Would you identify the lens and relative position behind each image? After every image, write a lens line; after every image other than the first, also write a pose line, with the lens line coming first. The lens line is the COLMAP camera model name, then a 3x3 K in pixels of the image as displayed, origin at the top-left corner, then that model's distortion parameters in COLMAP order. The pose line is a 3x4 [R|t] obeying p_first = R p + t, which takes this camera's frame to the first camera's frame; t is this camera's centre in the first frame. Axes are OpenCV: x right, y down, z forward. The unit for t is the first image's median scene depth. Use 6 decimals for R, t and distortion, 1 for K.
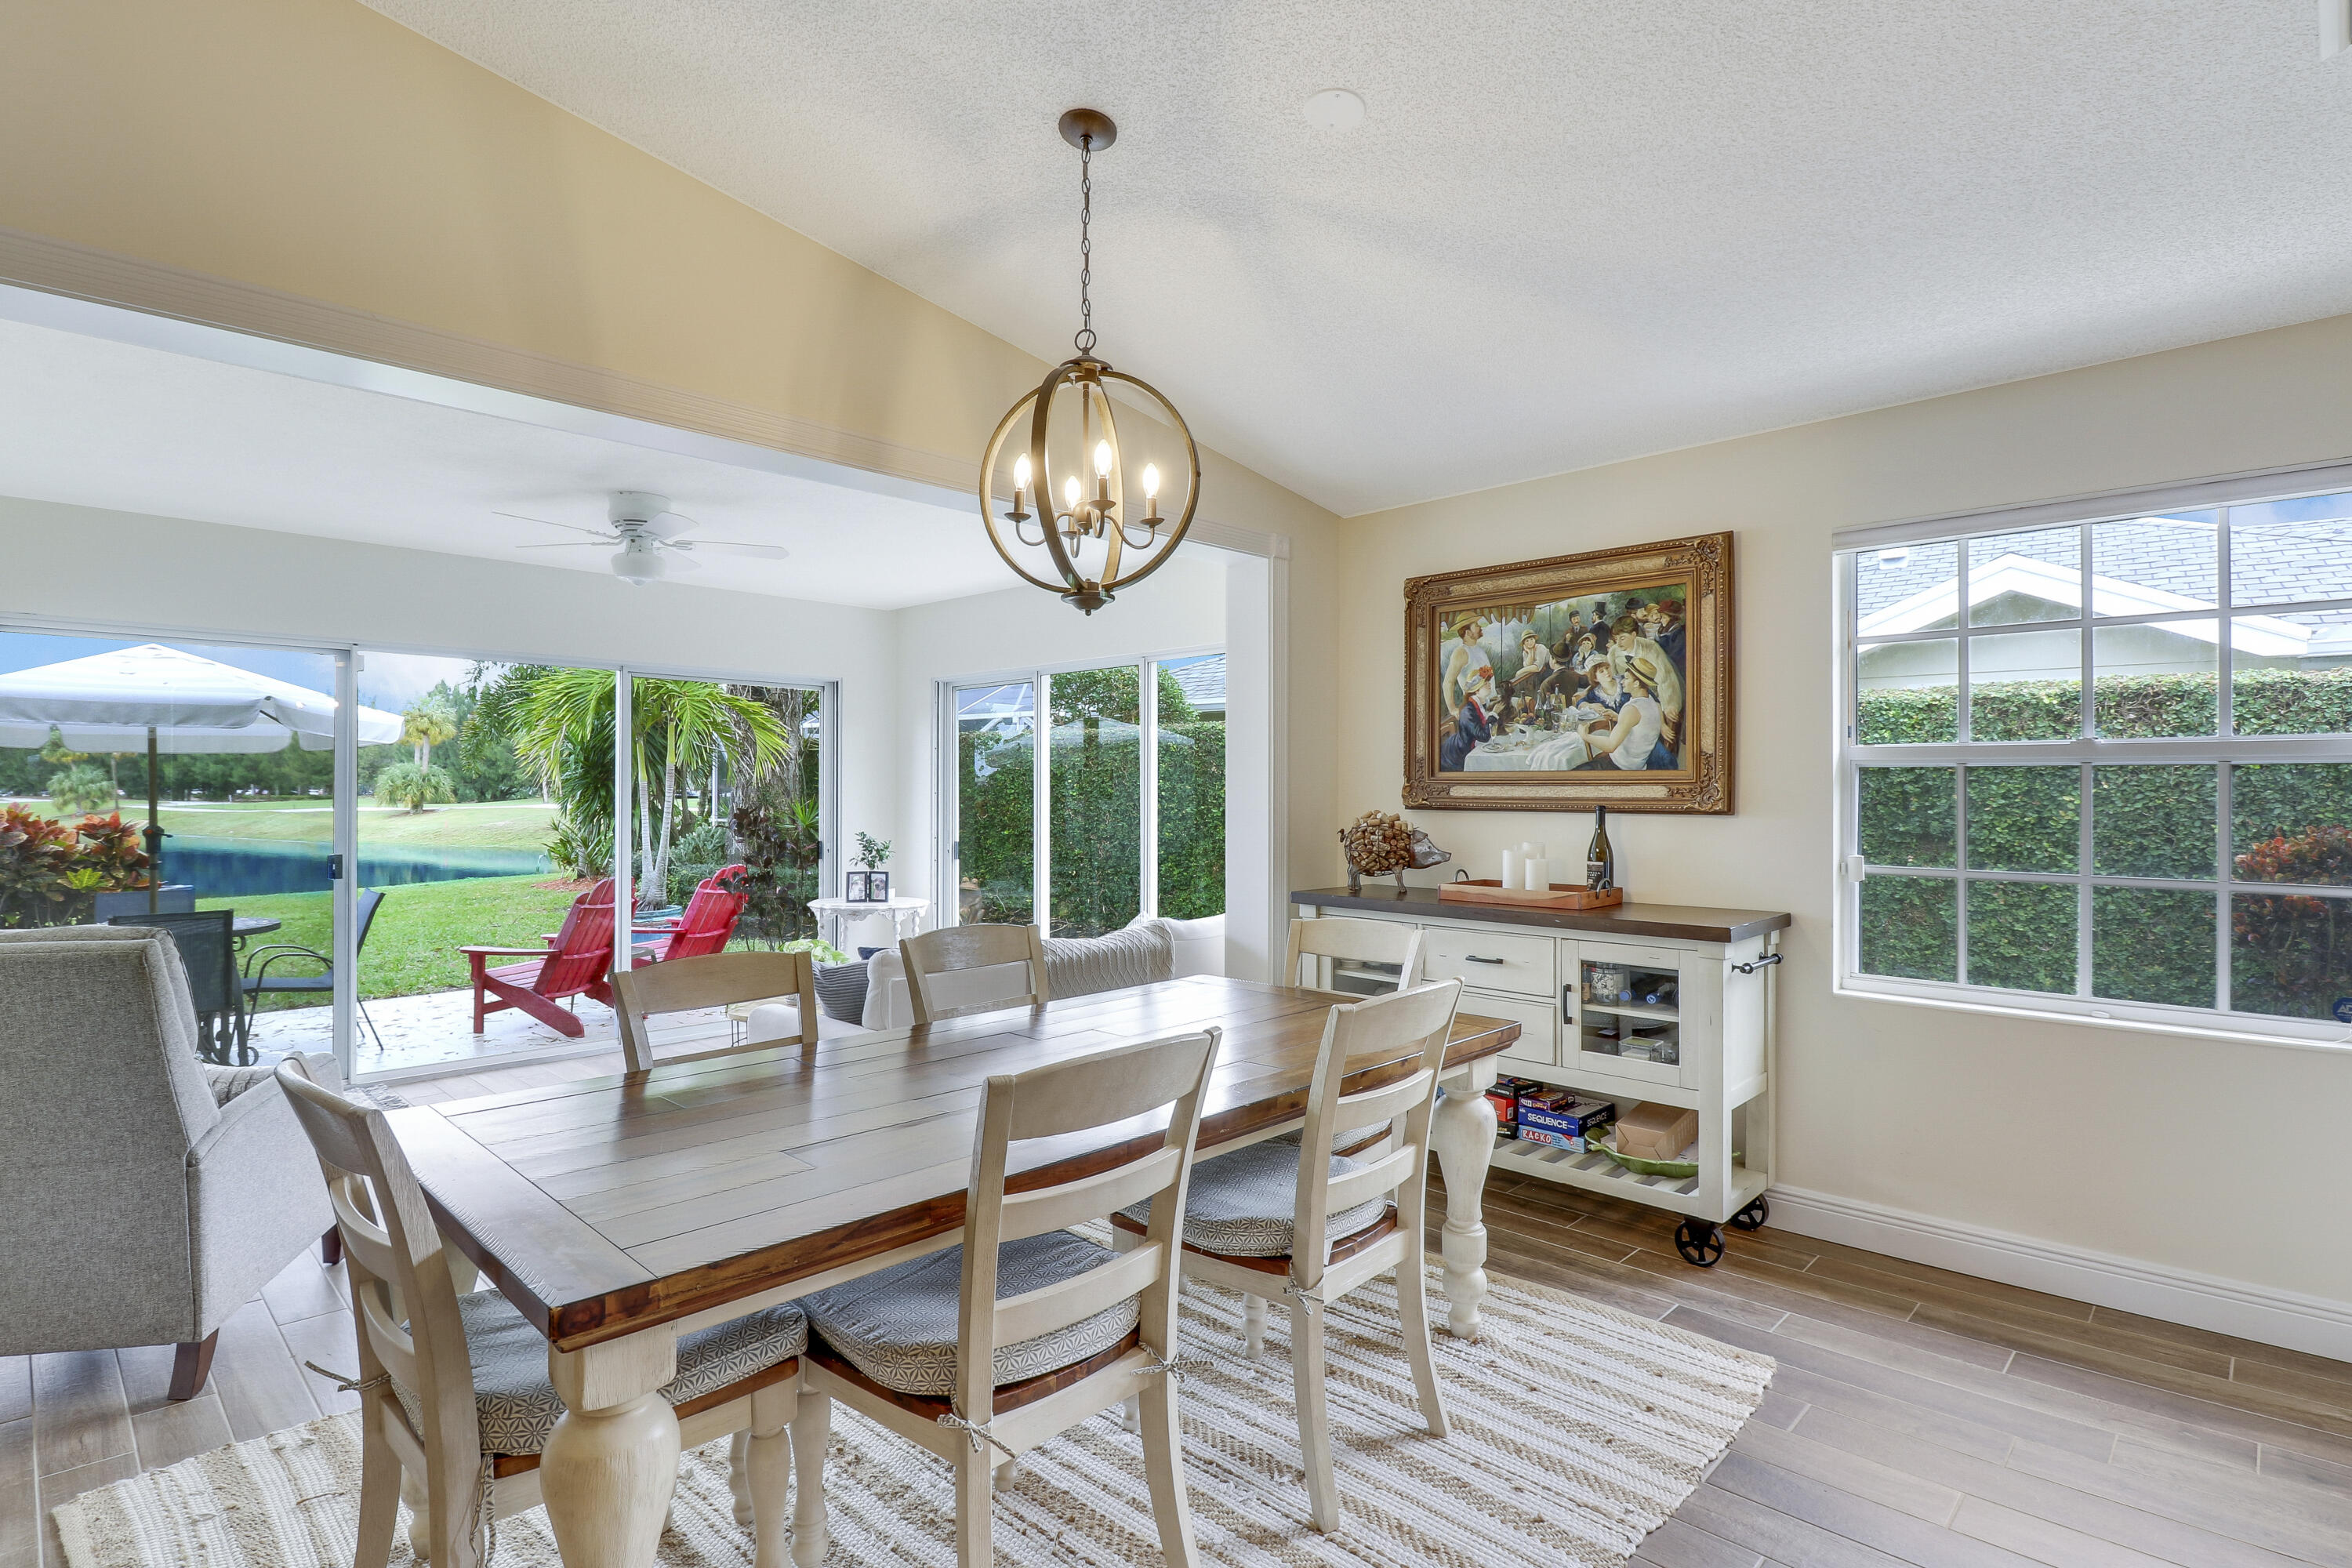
lens RADIAL K [[1154.2, 0, 1171.0], [0, 1154.2, 778.6], [0, 0, 1]] dist [0.001724, -0.012707]
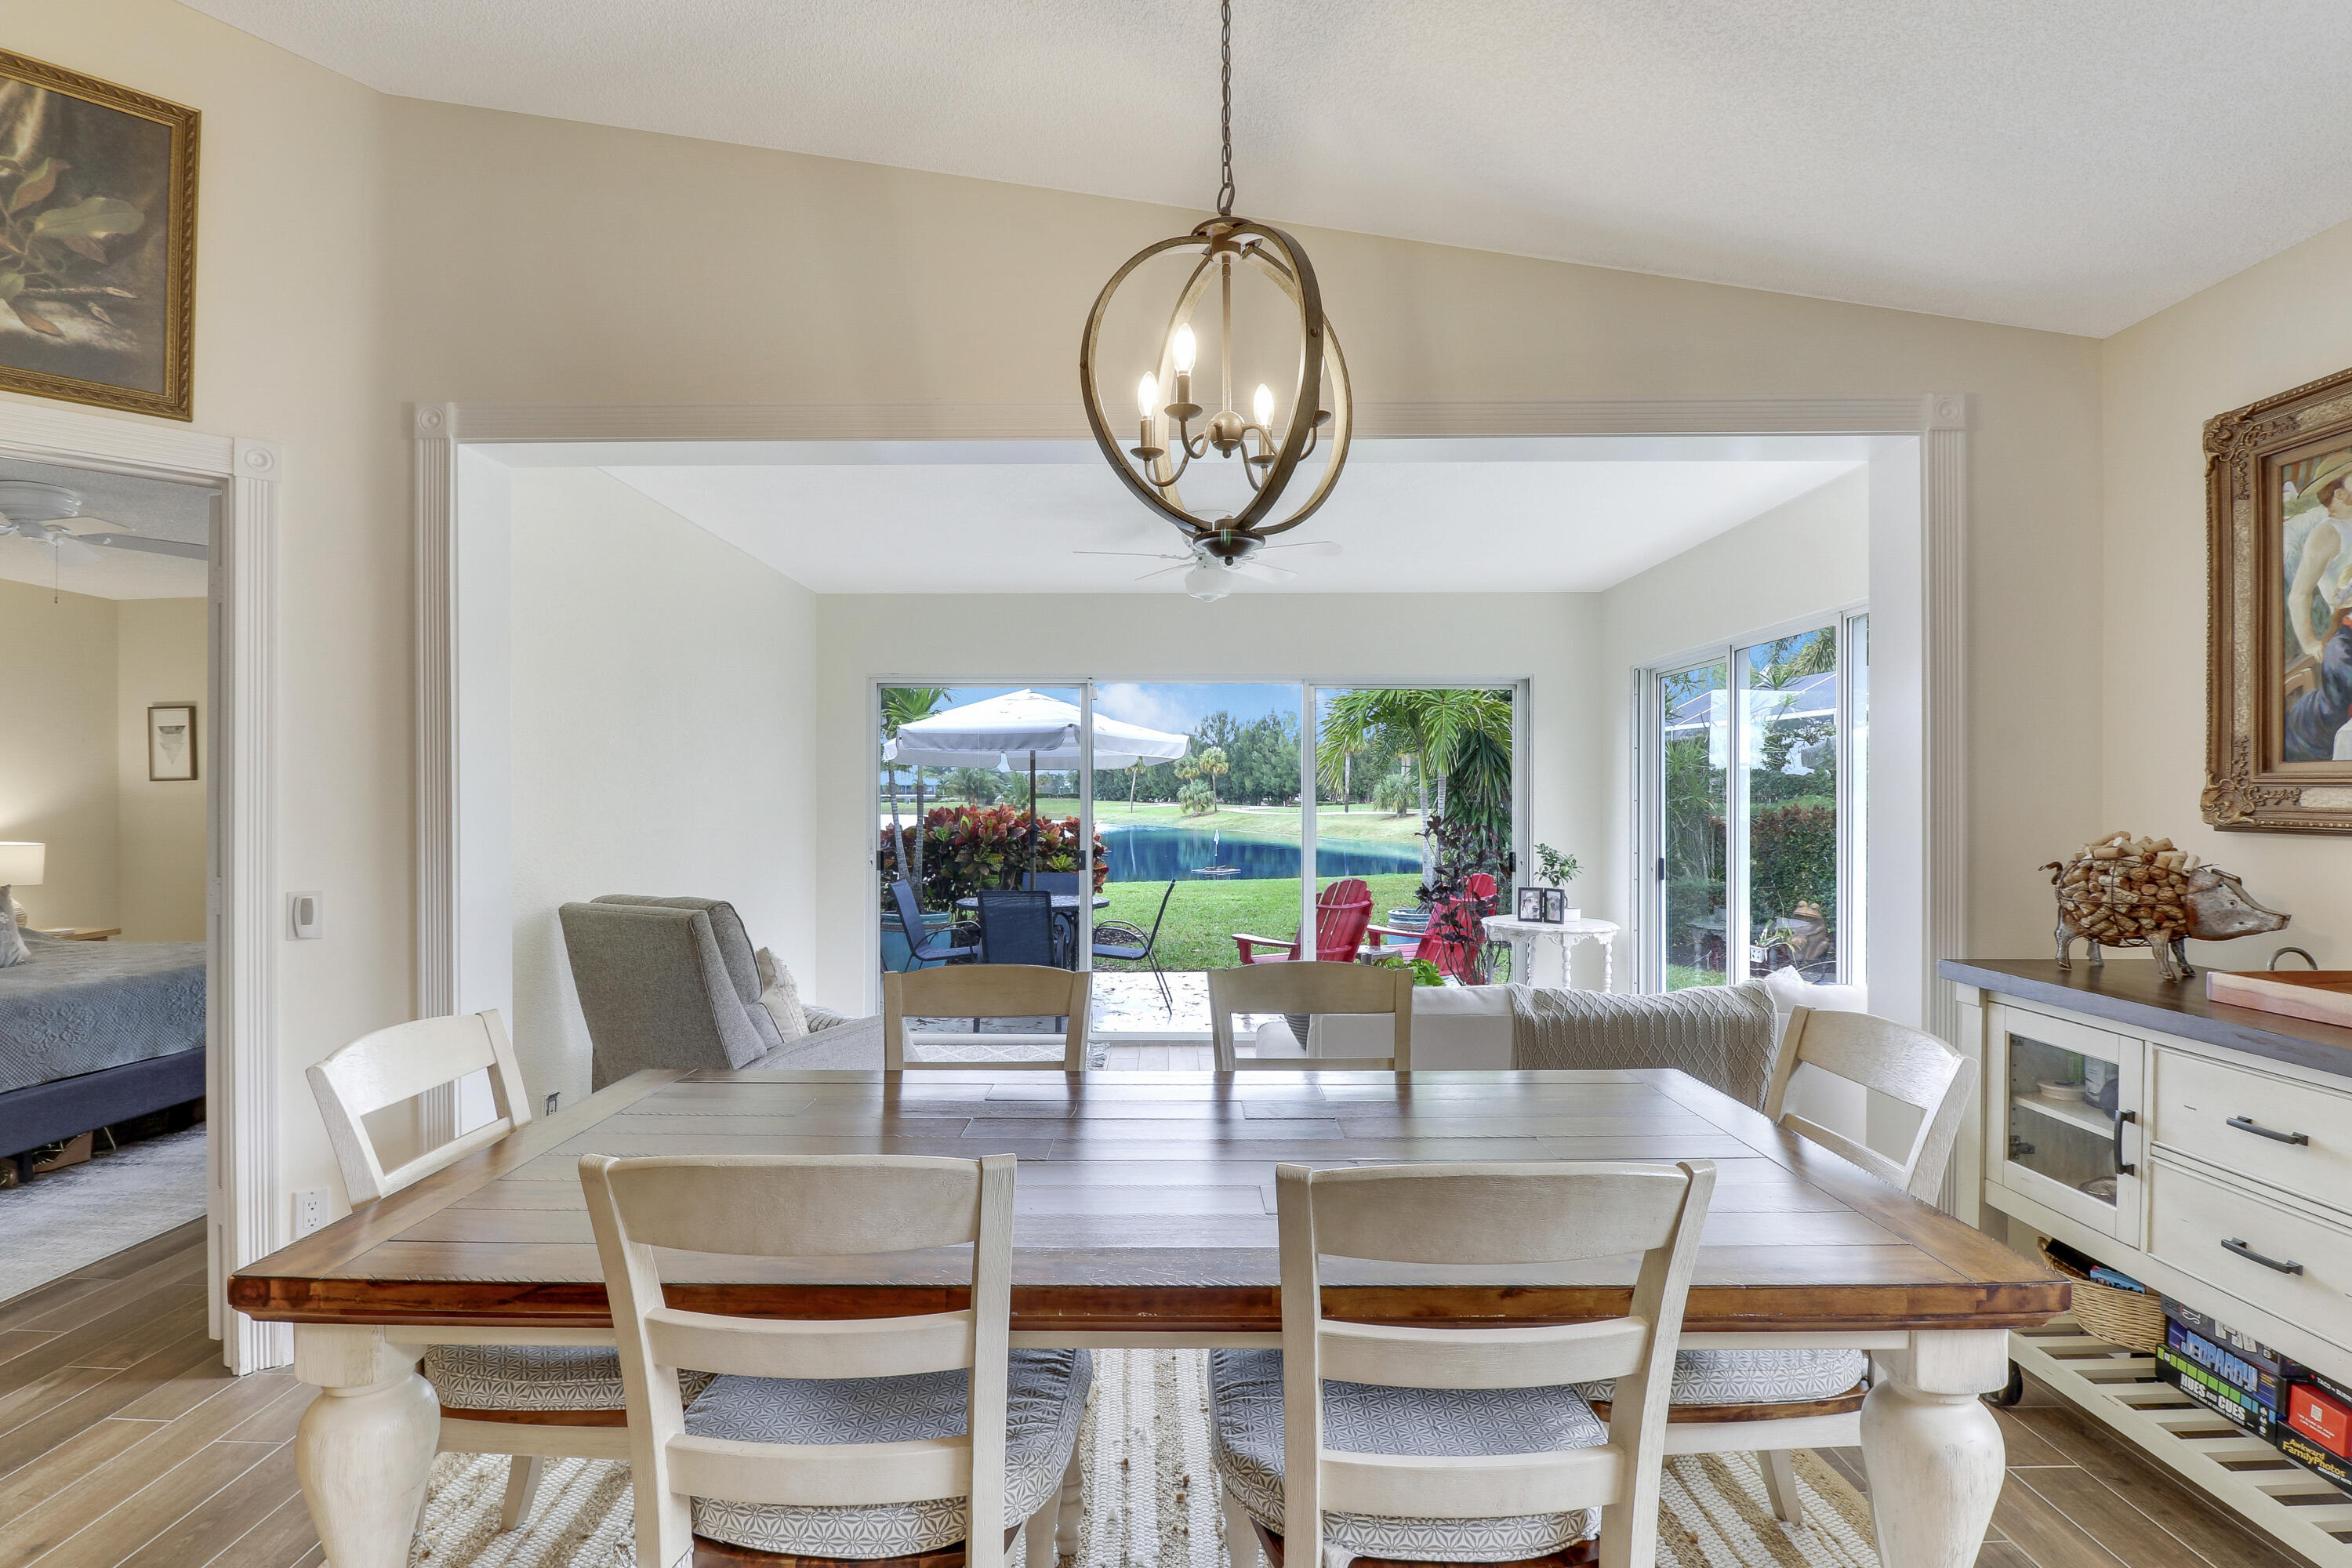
lens RADIAL K [[1133.3, 0, 1164.0], [0, 1133.3, 789.8], [0, 0, 1]] dist [0.004918, -0.014798]
pose [[0.696853, -0.005909, -0.717190, 0.241766], [0.008595, 0.999963, 0.000112, 0.002427], [0.717163, -0.006243, 0.696878, 0.260378]]
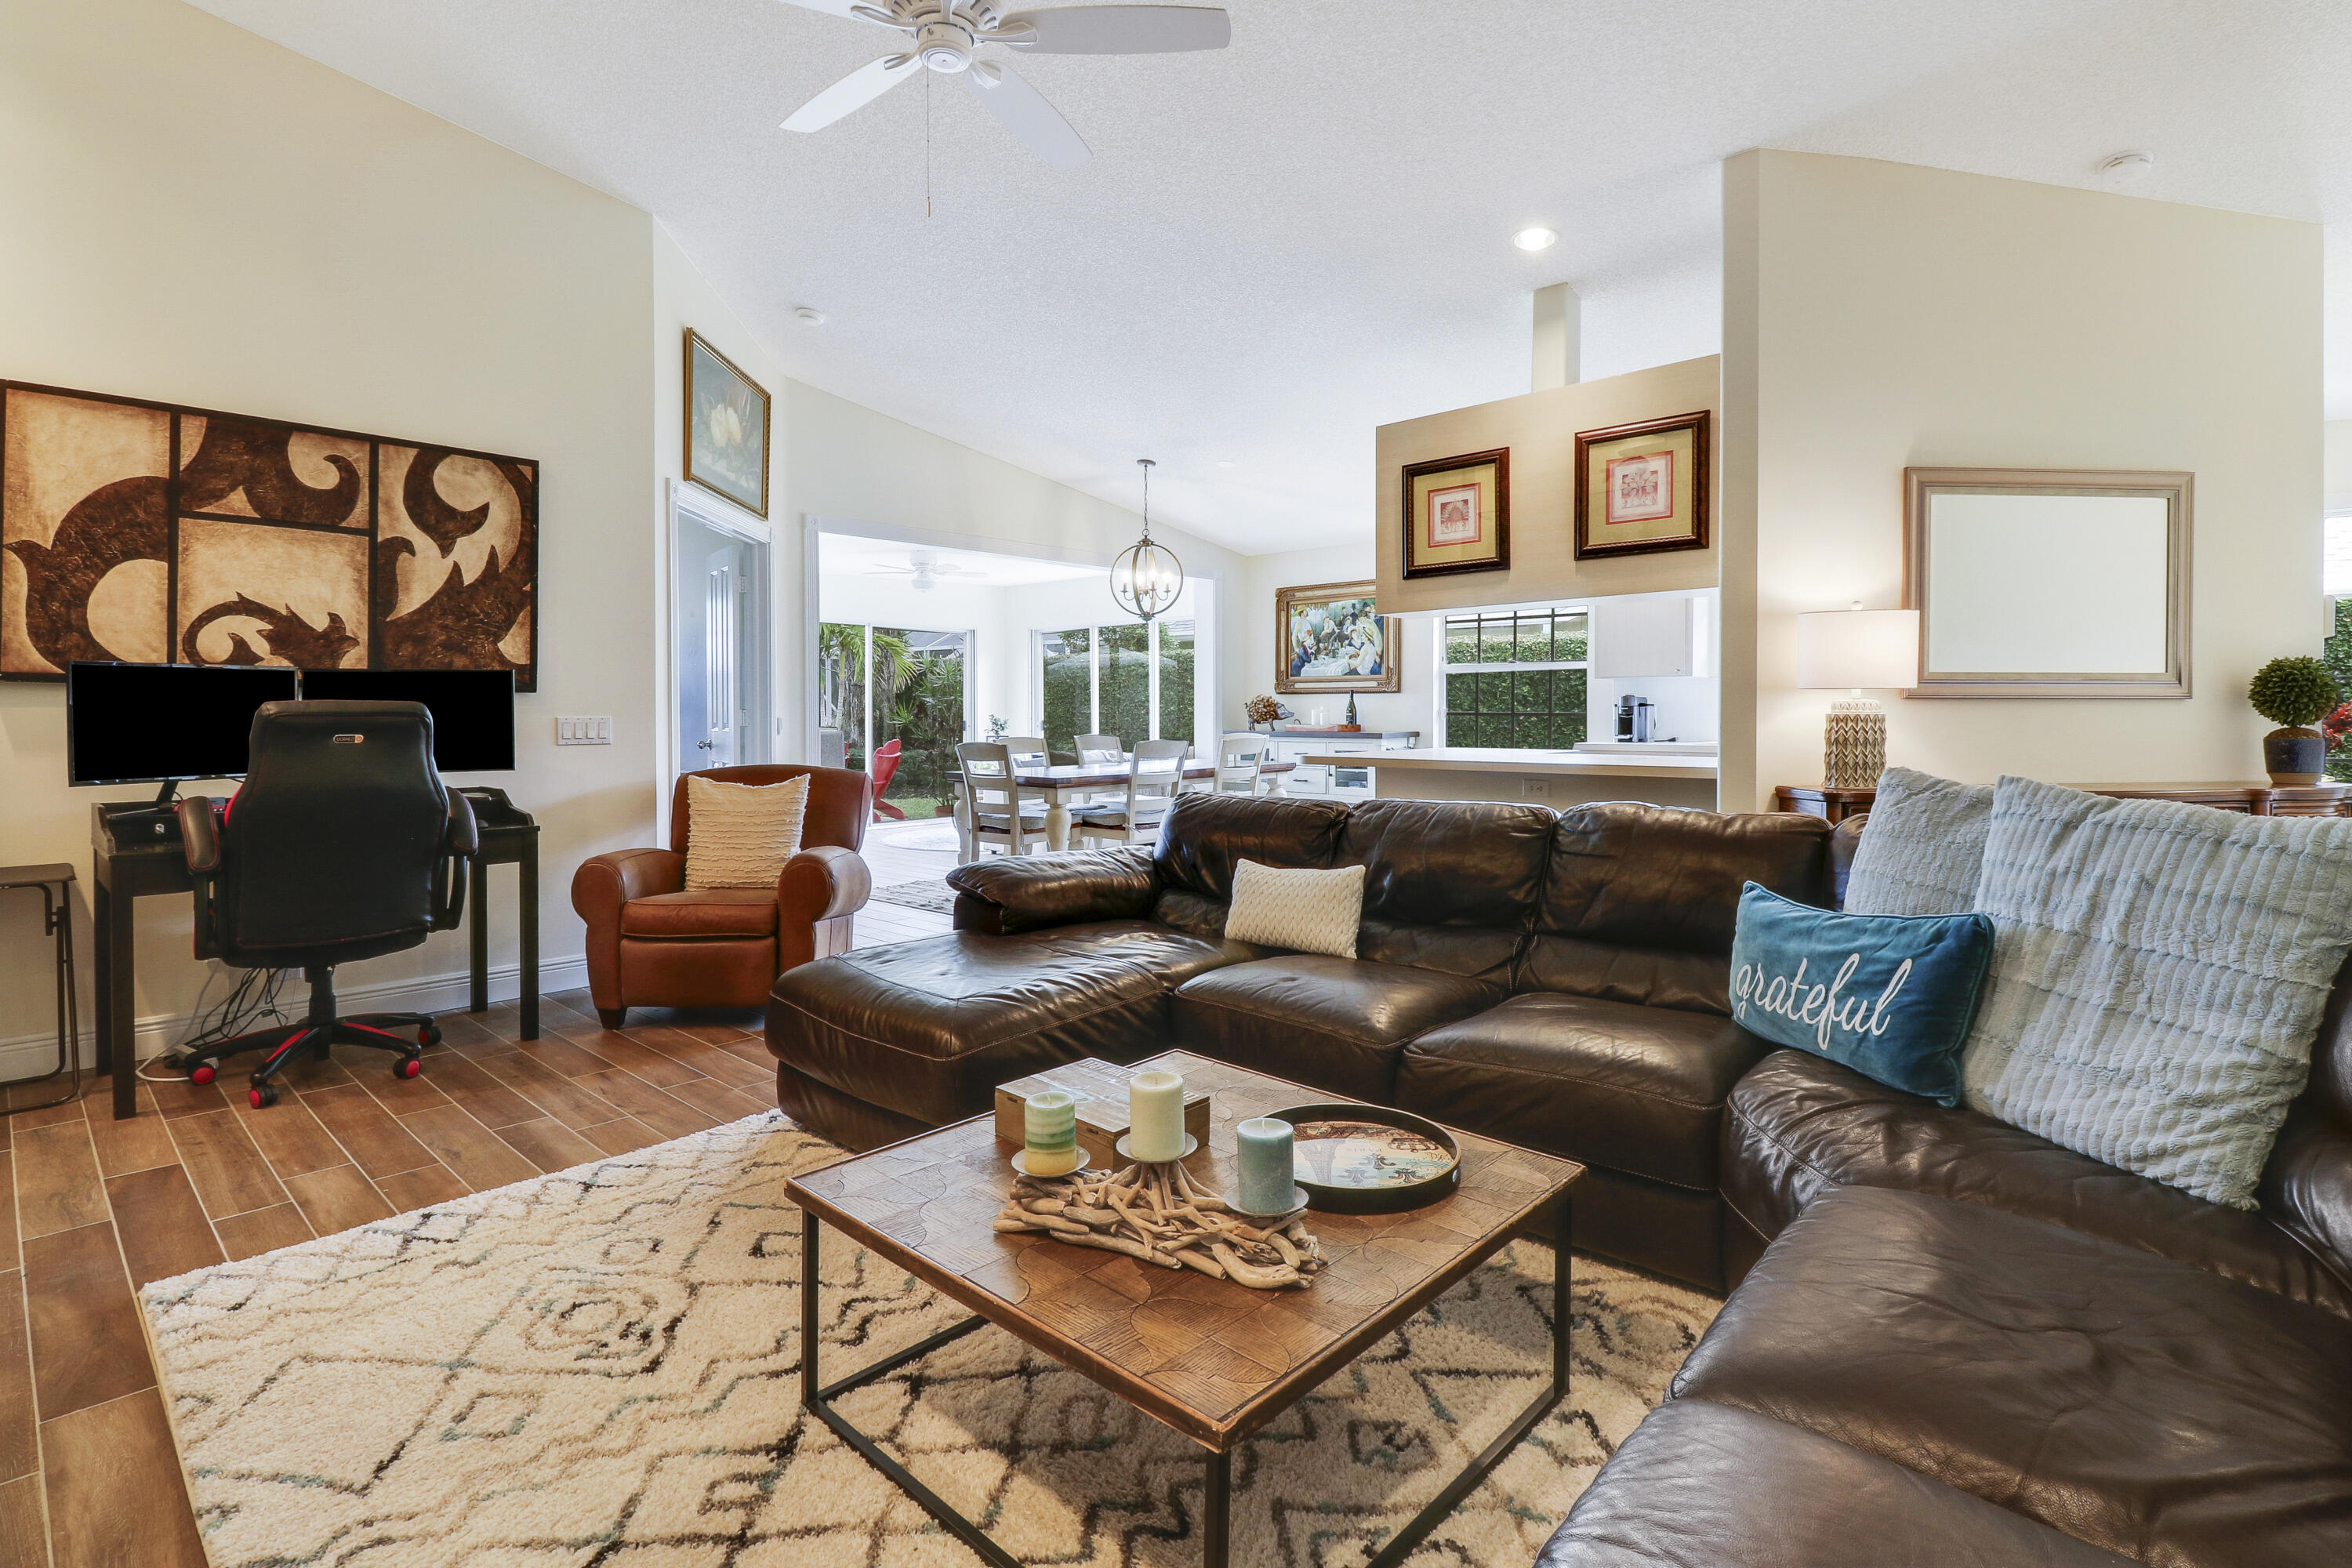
lens RADIAL K [[1111.7, 0, 1187.5], [0, 1111.7, 726.4], [0, 0, 1]] dist [-0.000164, -0.012617]
pose [[0.999269, -0.005136, 0.037870, -0.044481], [0.004148, 0.999650, 0.026140, 0.032051], [-0.037991, -0.025964, 0.998941, -1.104466]]
